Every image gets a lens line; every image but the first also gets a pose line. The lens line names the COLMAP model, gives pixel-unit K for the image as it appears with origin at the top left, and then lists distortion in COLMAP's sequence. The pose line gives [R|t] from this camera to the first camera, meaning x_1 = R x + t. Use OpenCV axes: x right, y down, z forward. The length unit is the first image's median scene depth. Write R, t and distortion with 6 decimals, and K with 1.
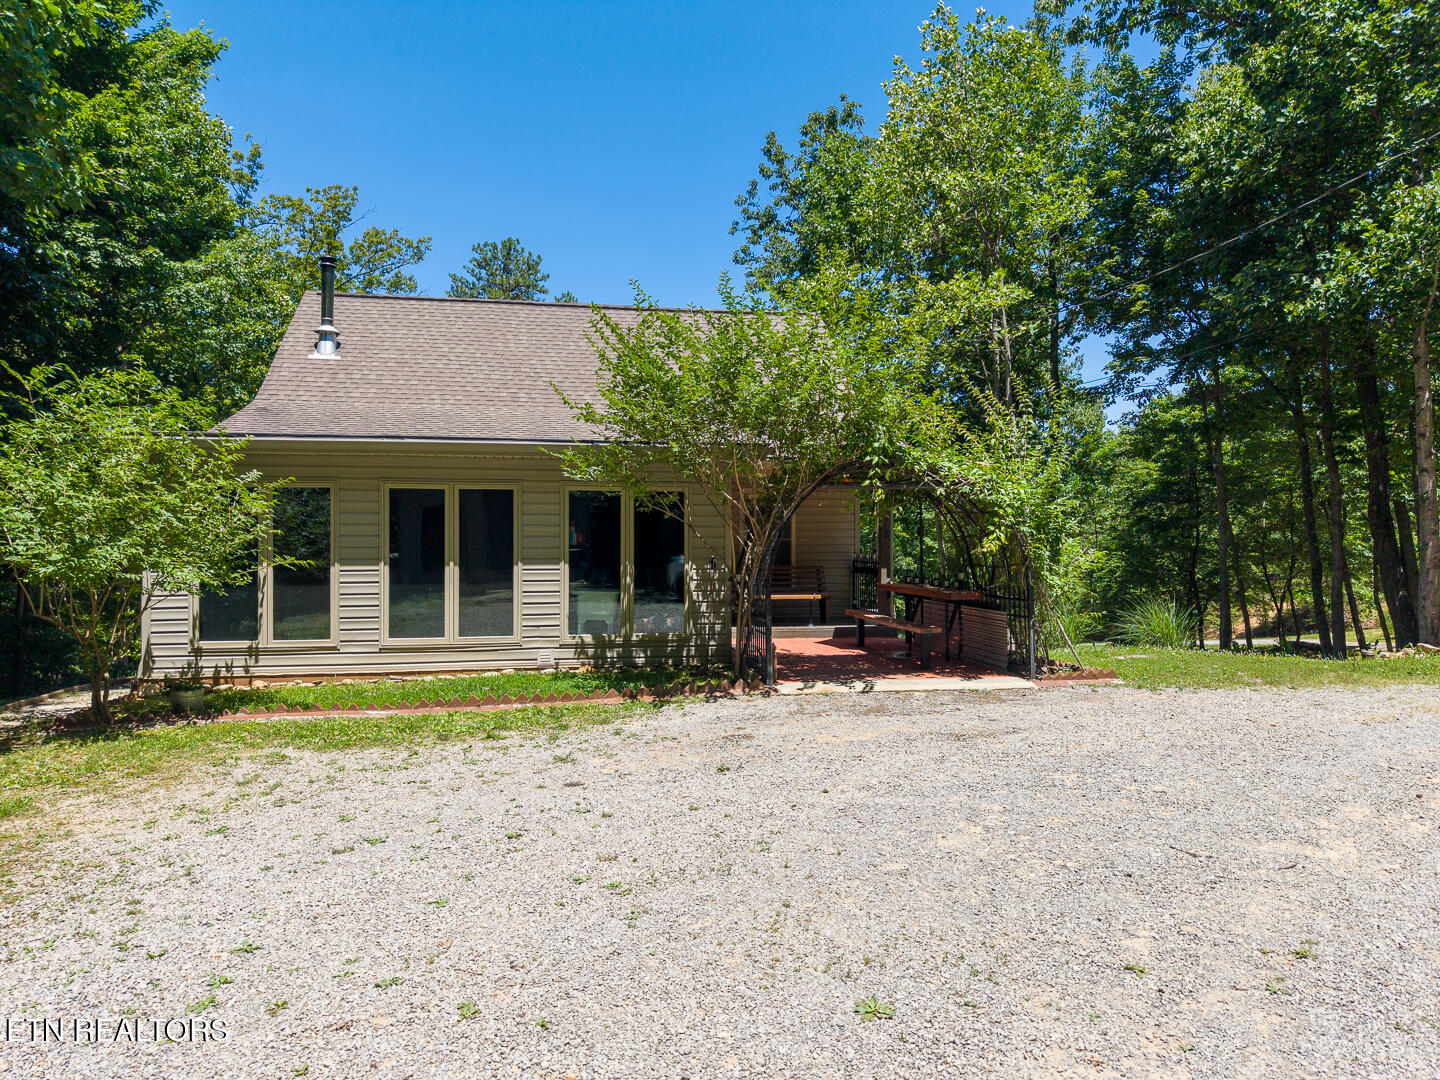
lens RADIAL K [[1098.6, 0, 718.2], [0, 1098.6, 529.7], [0, 0, 1]] dist [0.010116, -0.006252]
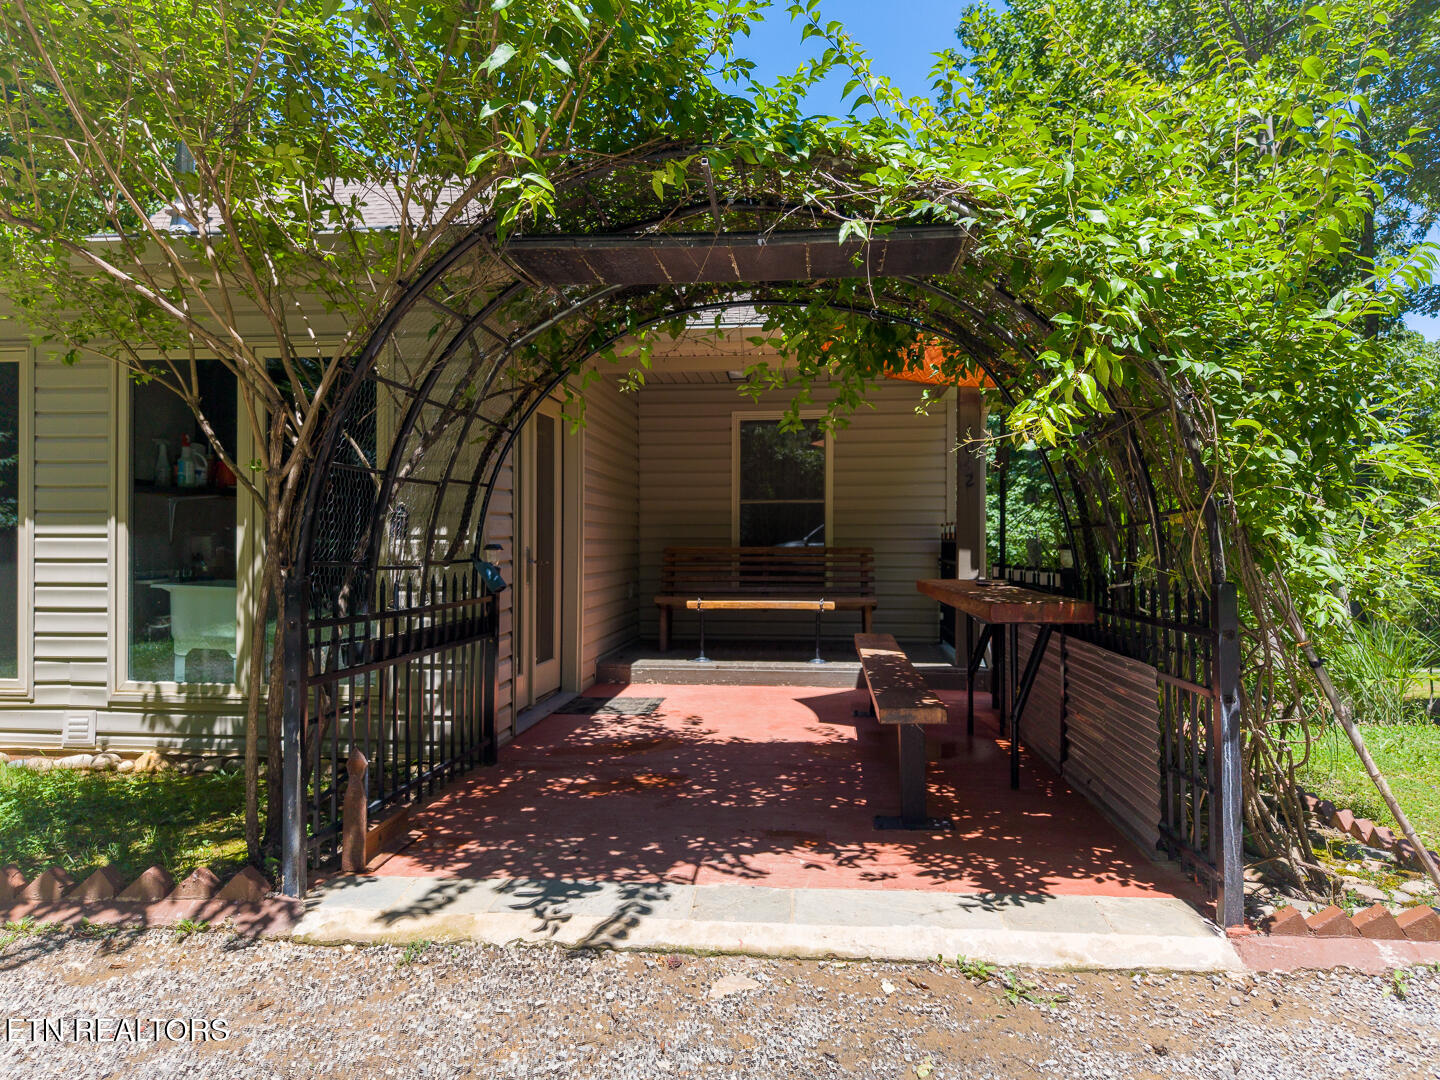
lens RADIAL K [[1040.8, 0, 720.0], [0, 1040.8, 540.0], [0, 0, 1]] dist [0.001177, 0.001500]
pose [[0.964109, 0.000094, -0.265505, 0.211487], [0.000712, 0.999995, 0.002942, 0.036725], [0.265504, -0.003025, 0.964105, 0.654486]]
